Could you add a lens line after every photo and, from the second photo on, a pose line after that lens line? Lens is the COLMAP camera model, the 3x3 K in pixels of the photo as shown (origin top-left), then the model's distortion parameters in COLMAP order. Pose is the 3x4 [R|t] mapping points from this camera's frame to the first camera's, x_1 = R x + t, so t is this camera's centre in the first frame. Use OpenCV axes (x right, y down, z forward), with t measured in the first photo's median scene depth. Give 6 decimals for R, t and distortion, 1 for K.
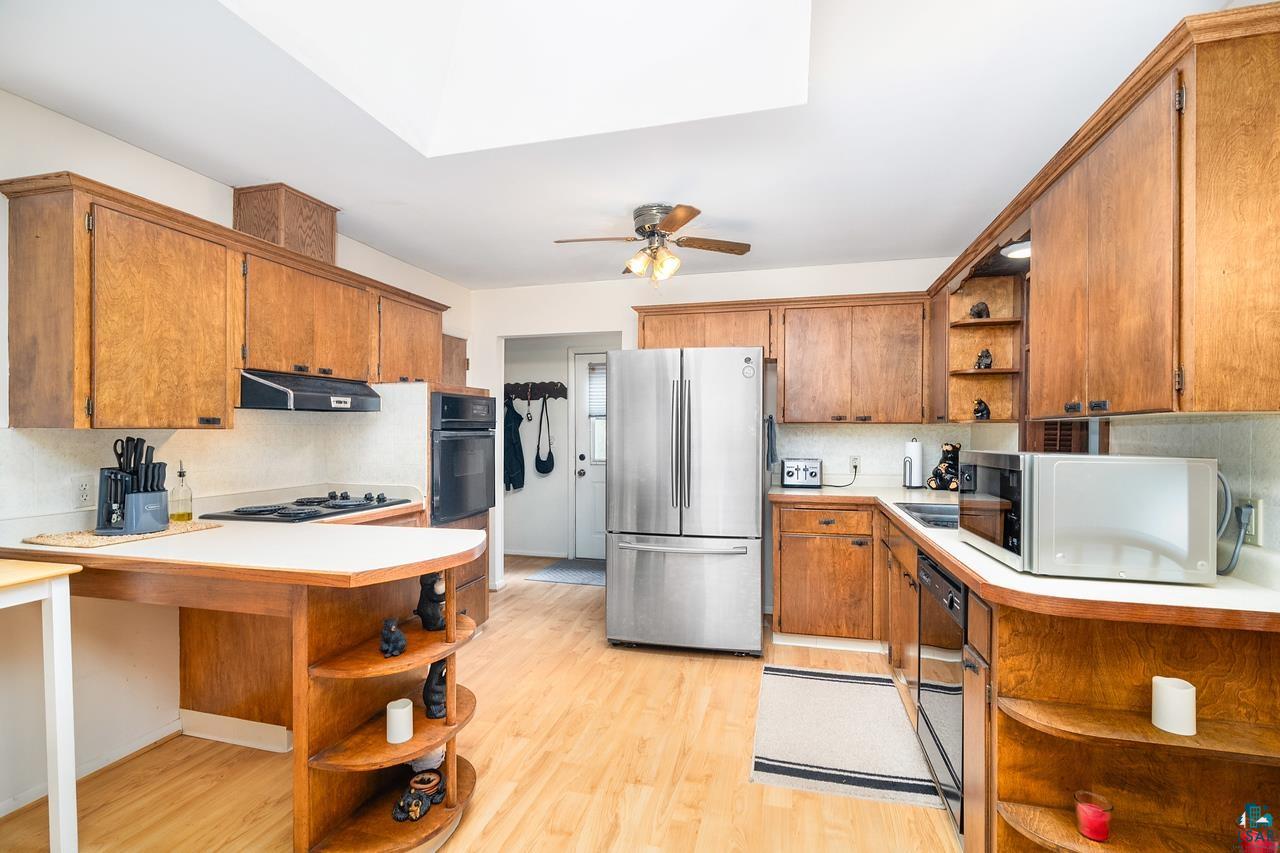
lens RADIAL K [[598.0, 0, 629.7], [0, 598.0, 429.3], [0, 0, 1]] dist [-0.002423, 0.000435]
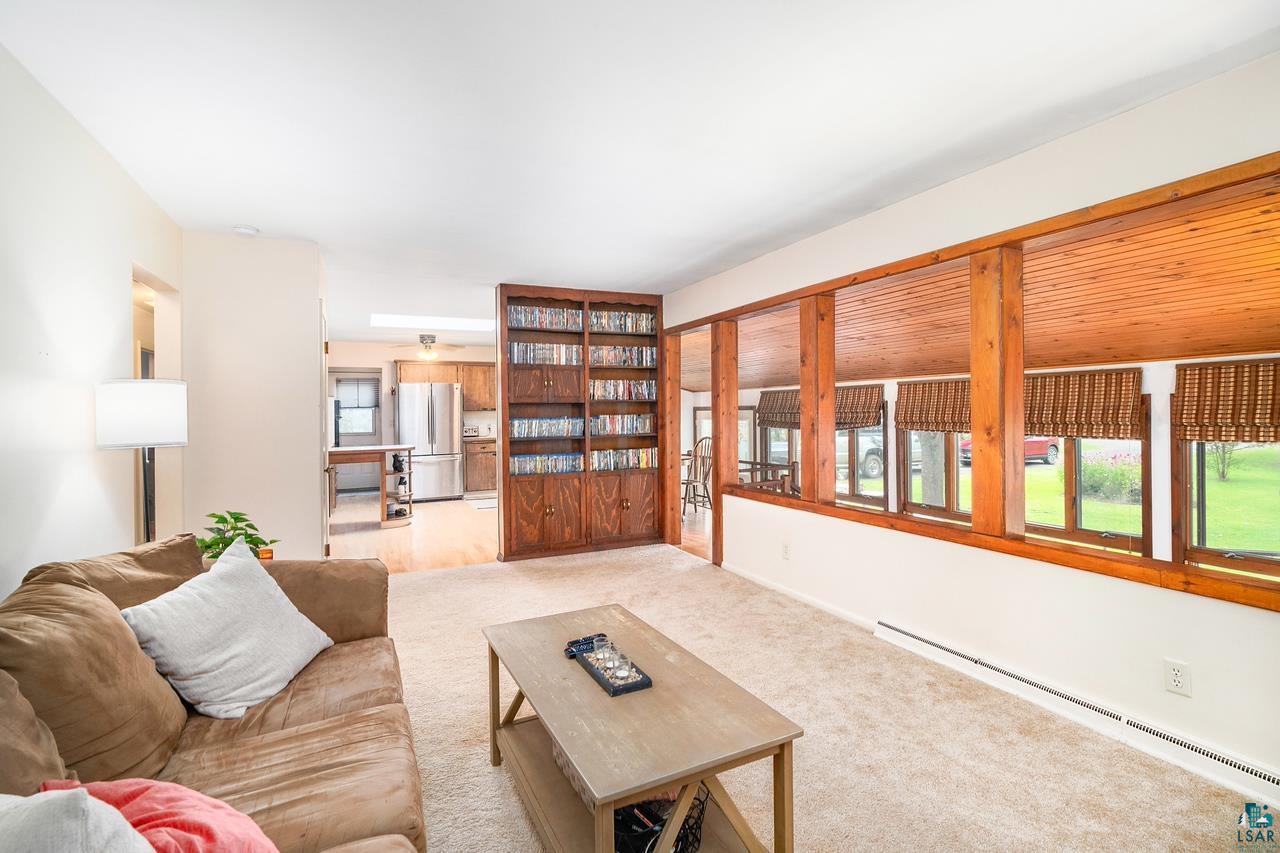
lens RADIAL K [[594.4, 0, 641.3], [0, 594.4, 409.9], [0, 0, 1]] dist [-0.000820, -0.000127]
pose [[0.752421, -0.005785, 0.658657, -0.994588], [0.010861, 0.999934, -0.003624, 0.002000], [-0.658592, 0.009880, 0.752435, -1.643267]]
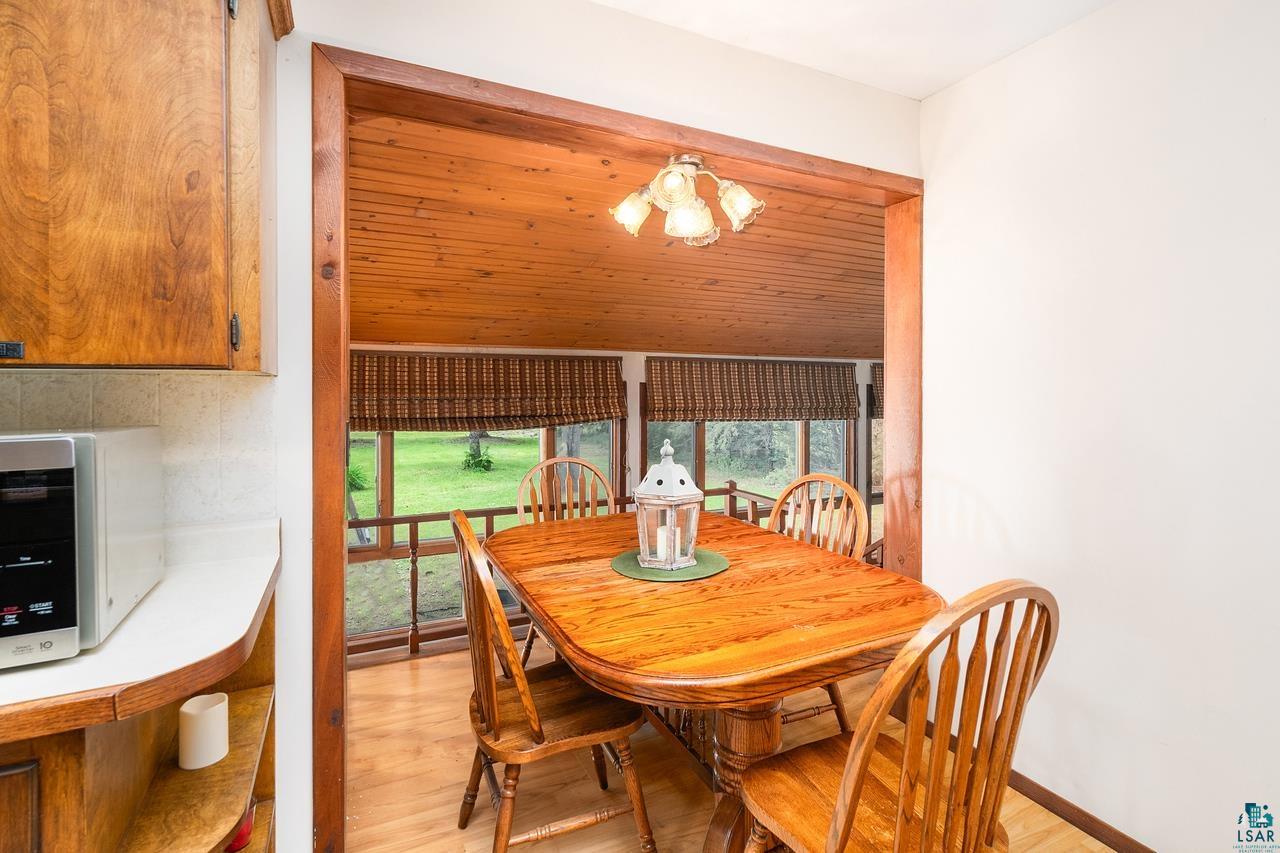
lens RADIAL K [[609.1, 0, 643.5], [0, 609.1, 393.7], [0, 0, 1]] dist [-0.002388, 0.000438]
pose [[-0.664557, -0.003425, 0.747230, -0.044731], [-0.002291, 0.999994, 0.002545, 0.000443], [-0.747234, -0.000020, -0.664561, 0.479861]]
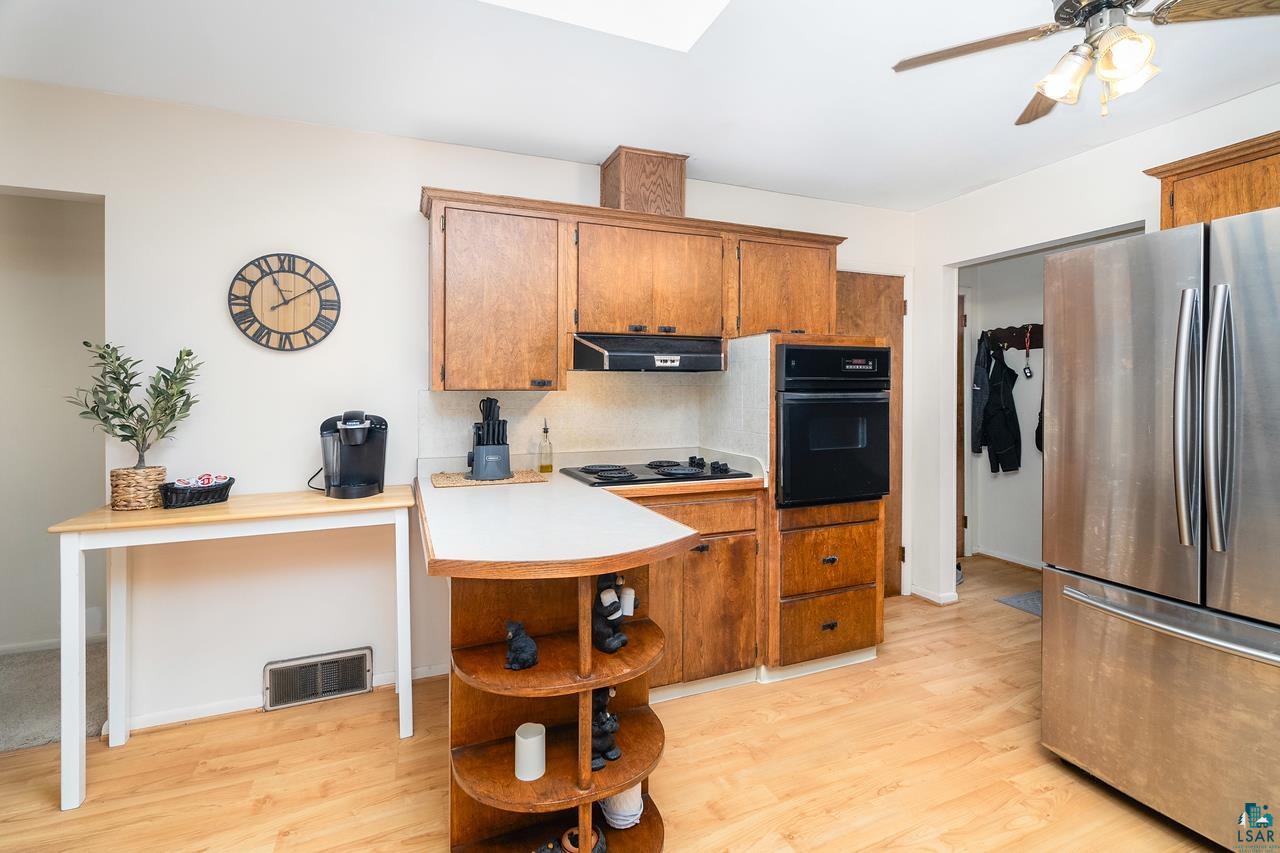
lens RADIAL K [[591.6, 0, 640.8], [0, 591.6, 390.6], [0, 0, 1]] dist [-0.003236, 0.000462]
pose [[0.610014, -0.003301, -0.792384, 0.203285], [0.002623, 0.999994, -0.002146, 0.001964], [0.792386, -0.000769, 0.610019, 0.377282]]
